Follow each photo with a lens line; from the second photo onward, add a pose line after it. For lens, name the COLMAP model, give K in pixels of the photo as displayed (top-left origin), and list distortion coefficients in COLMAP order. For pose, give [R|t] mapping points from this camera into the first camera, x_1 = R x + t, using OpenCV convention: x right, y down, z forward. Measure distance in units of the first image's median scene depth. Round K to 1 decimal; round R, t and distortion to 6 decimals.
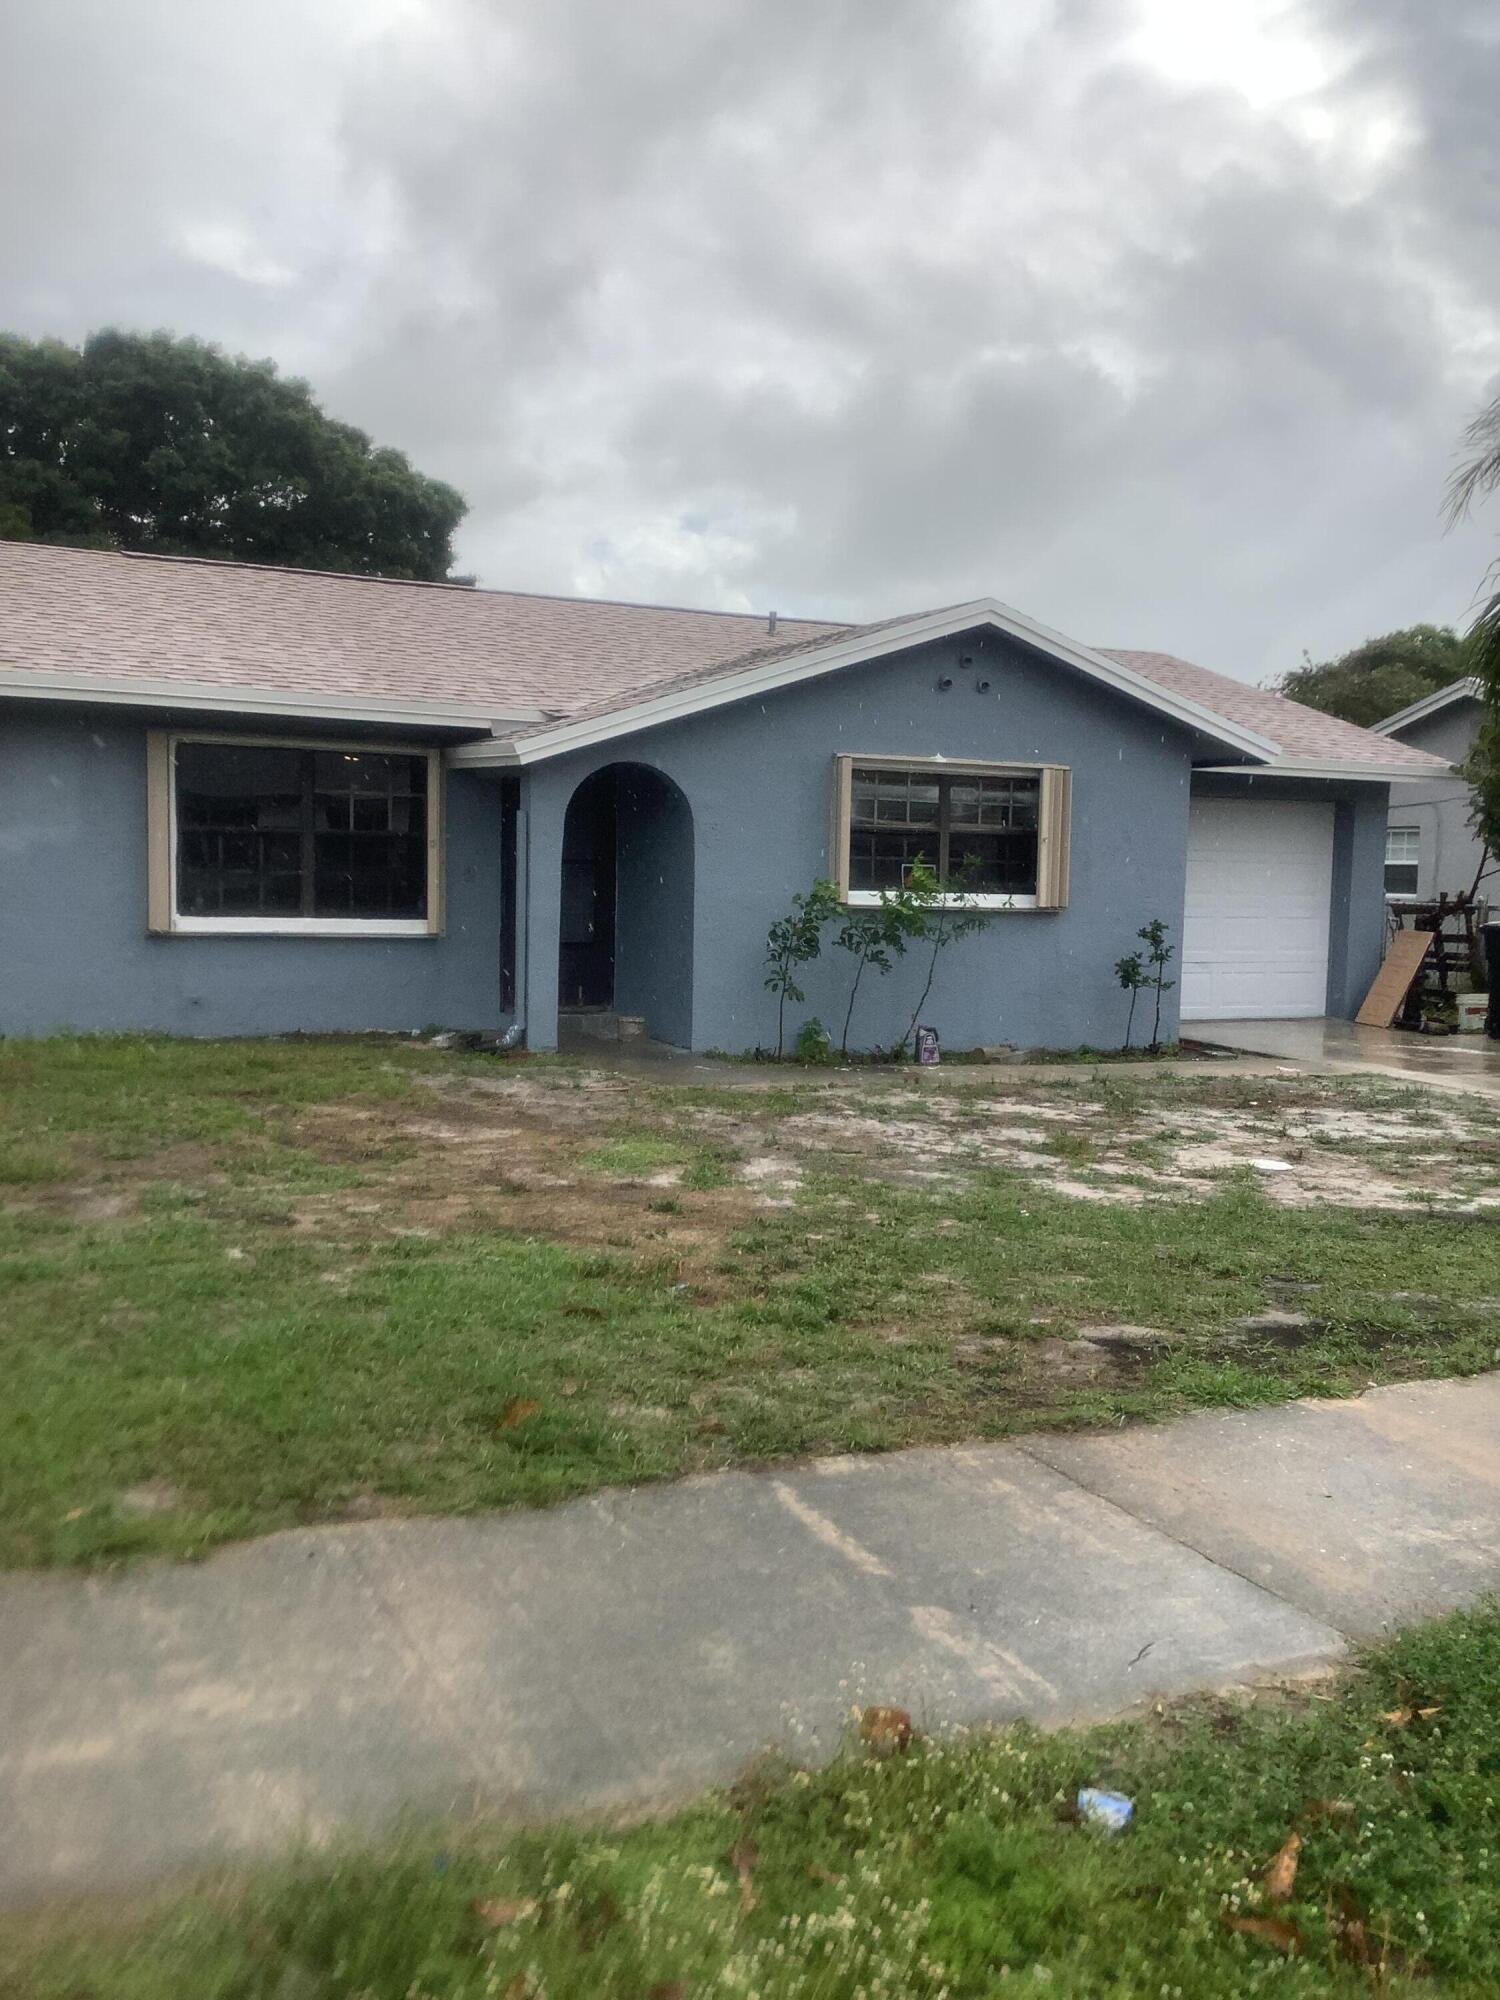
lens RADIAL K [[1811.7, 0, 750.0], [0, 1811.7, 1000.0], [0, 0, 1]] dist [0.155093, -0.236602]
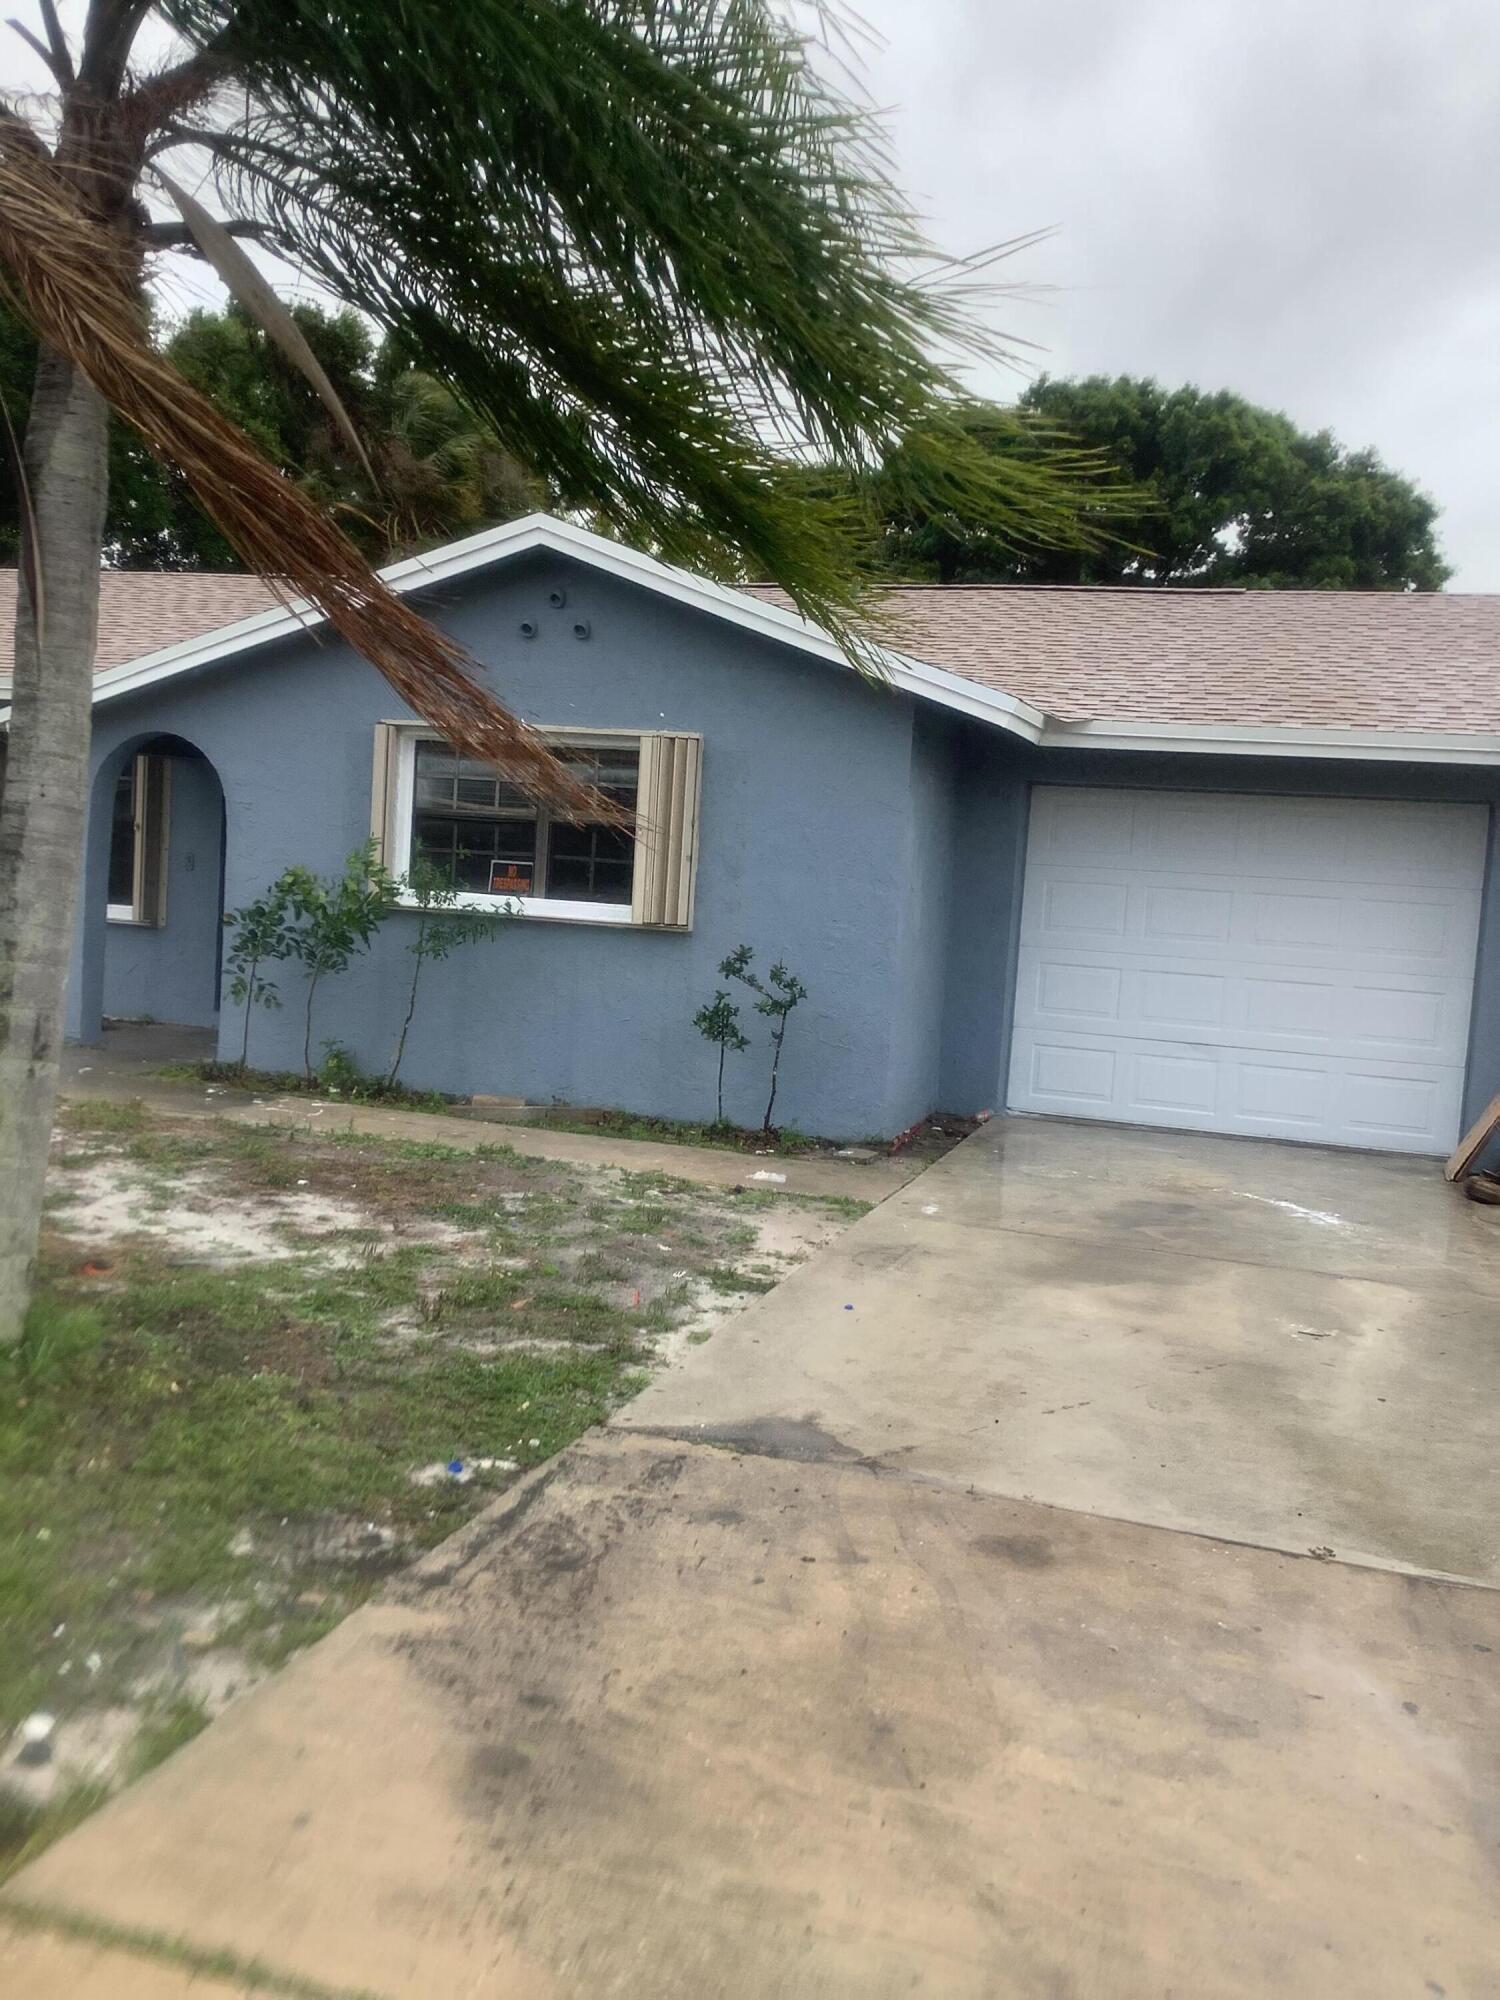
lens RADIAL K [[1786.4, 0, 748.7], [0, 1786.4, 1034.7], [0, 0, 1]] dist [0.124347, -0.247414]
pose [[0.699953, 0.083675, -0.709271, 0.721367], [-0.100442, 0.994776, 0.018235, -0.023572], [0.707091, 0.058477, 0.704700, 0.521669]]
